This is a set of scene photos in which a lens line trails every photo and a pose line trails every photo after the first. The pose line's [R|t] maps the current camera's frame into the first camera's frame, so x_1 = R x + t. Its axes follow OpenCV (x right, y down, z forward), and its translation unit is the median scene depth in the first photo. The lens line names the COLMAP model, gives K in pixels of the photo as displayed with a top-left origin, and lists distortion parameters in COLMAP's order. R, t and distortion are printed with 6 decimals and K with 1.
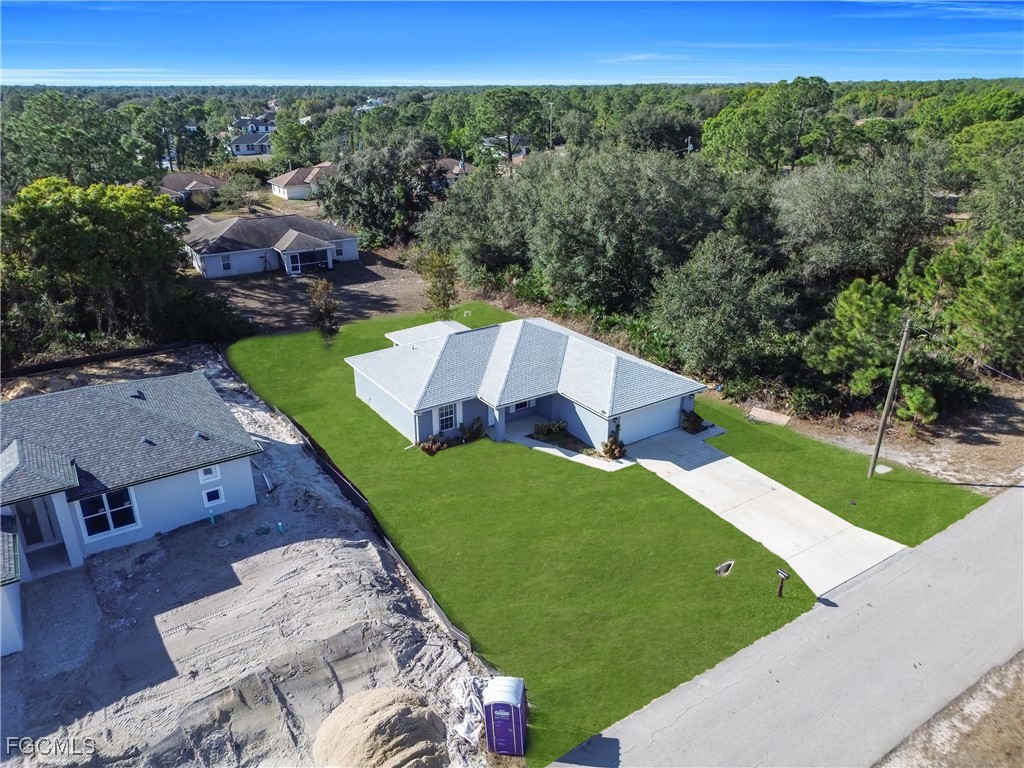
lens RADIAL K [[720.1, 0, 508.3], [0, 720.1, 384.9], [0, 0, 1]] dist [0.067623, -0.066876]
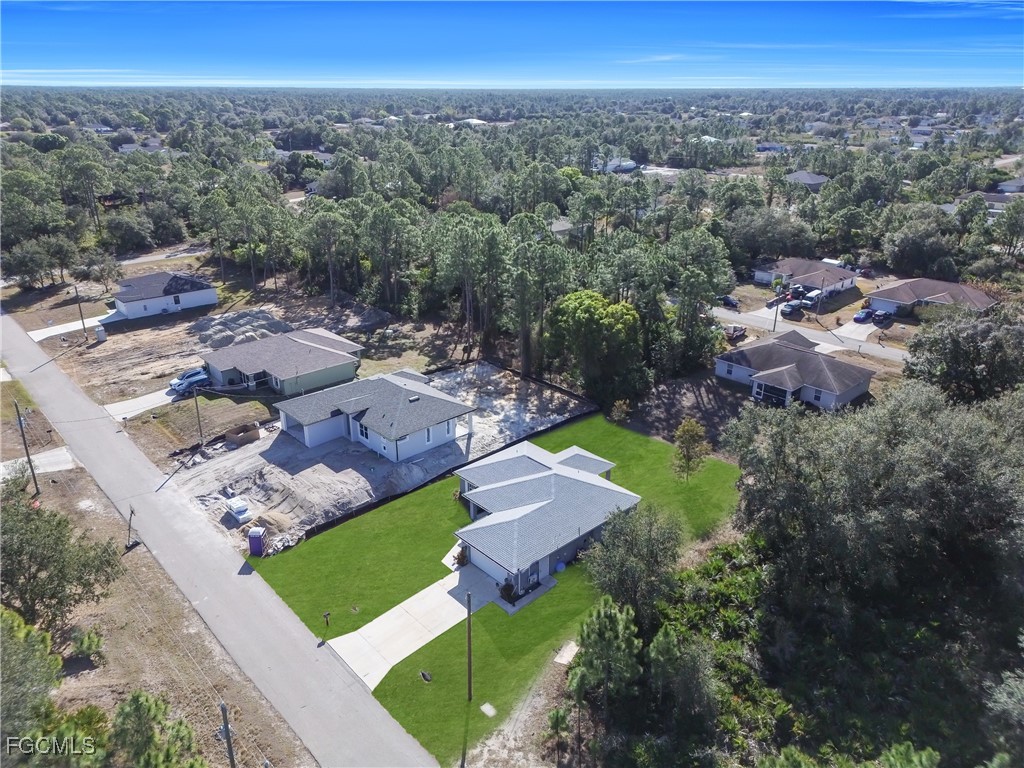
lens RADIAL K [[726.0, 0, 512.6], [0, 726.0, 354.0], [0, 0, 1]] dist [0.053970, -0.002141]
pose [[0.161062, 0.345354, -0.924548, 1.474873], [-0.380265, 0.886168, 0.264773, -0.762804], [0.910746, 0.308929, 0.274054, 0.532301]]
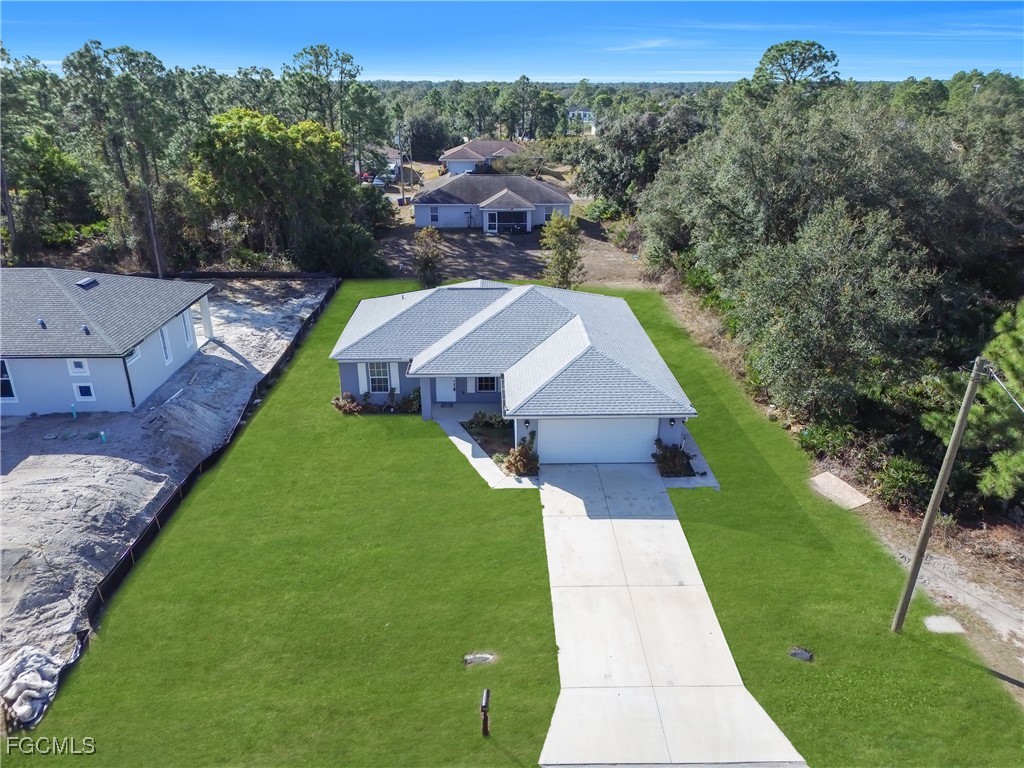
lens RADIAL K [[720.1, 0, 508.3], [0, 720.1, 384.9], [0, 0, 1]] dist [0.067623, -0.066876]
pose [[0.848226, 0.209111, -0.486606, 0.476468], [-0.207799, 0.976486, 0.057406, -0.027576], [0.487168, 0.052423, 0.871734, 0.346342]]
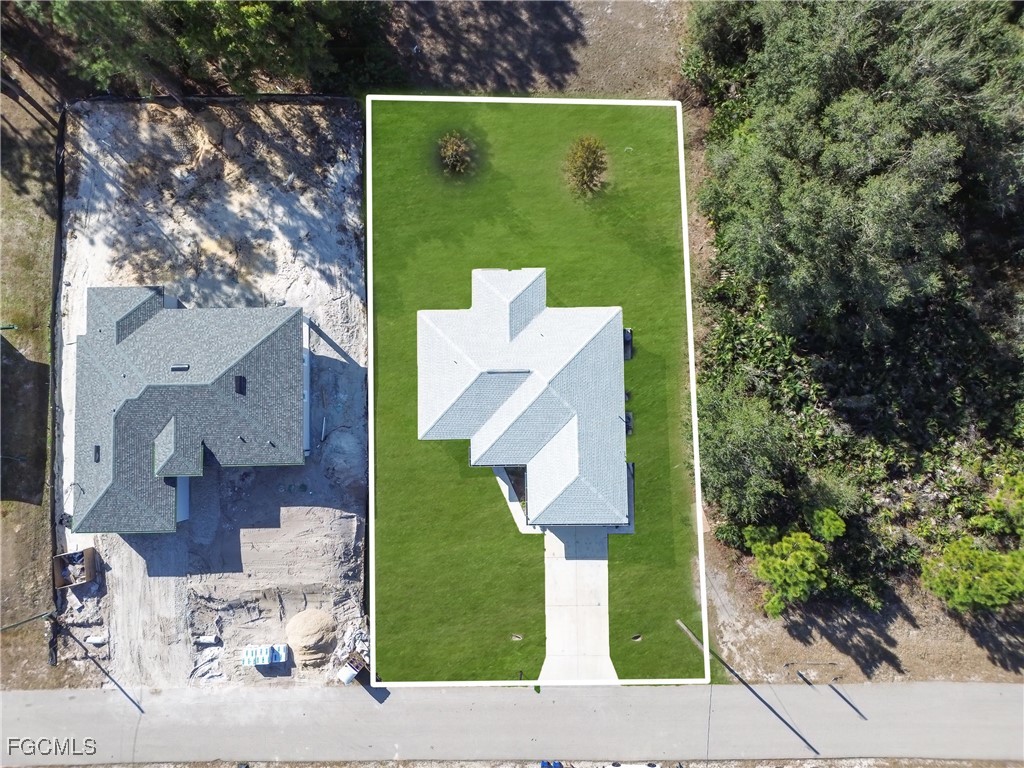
lens RADIAL K [[726.0, 0, 512.6], [0, 726.0, 354.0], [0, 0, 1]] dist [0.053970, -0.002141]
pose [[0.843092, 0.535634, -0.047873, 0.002397], [-0.181986, 0.367947, 0.911864, -1.335166], [0.506040, -0.760073, 0.407691, 0.637640]]
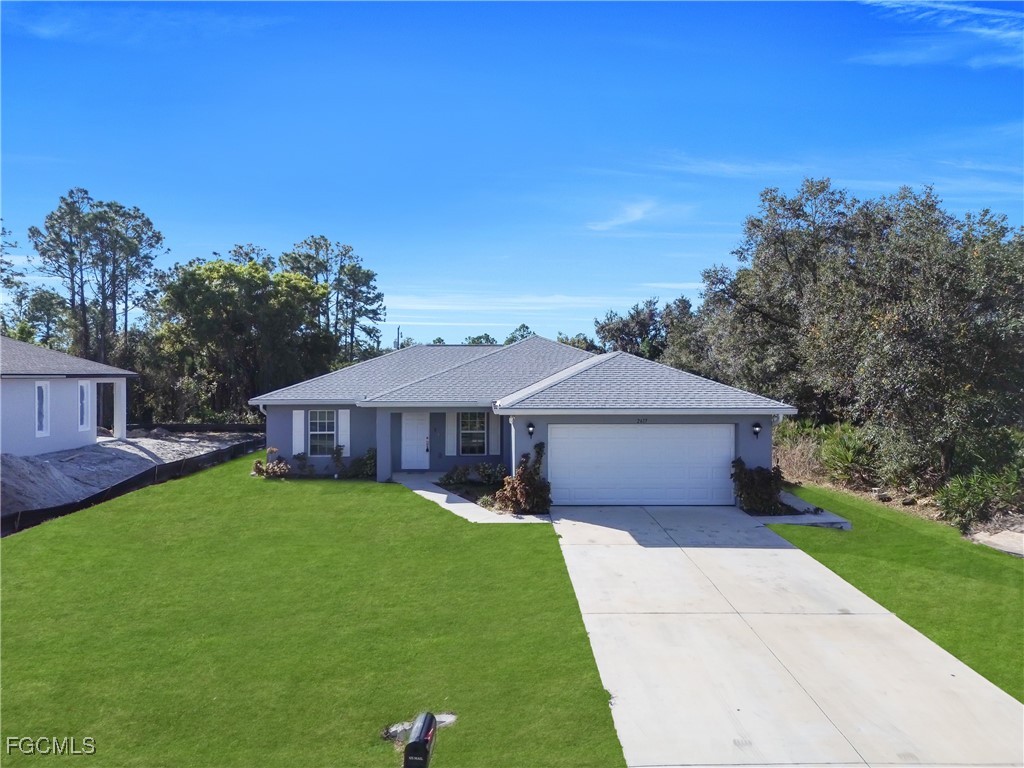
lens RADIAL K [[720.1, 0, 508.3], [0, 720.1, 384.9], [0, 0, 1]] dist [0.067623, -0.066876]
pose [[0.847359, 0.015251, -0.530801, 0.382581], [-0.207496, 0.929627, -0.304532, 0.166652], [0.488803, 0.368187, 0.790892, 0.603308]]
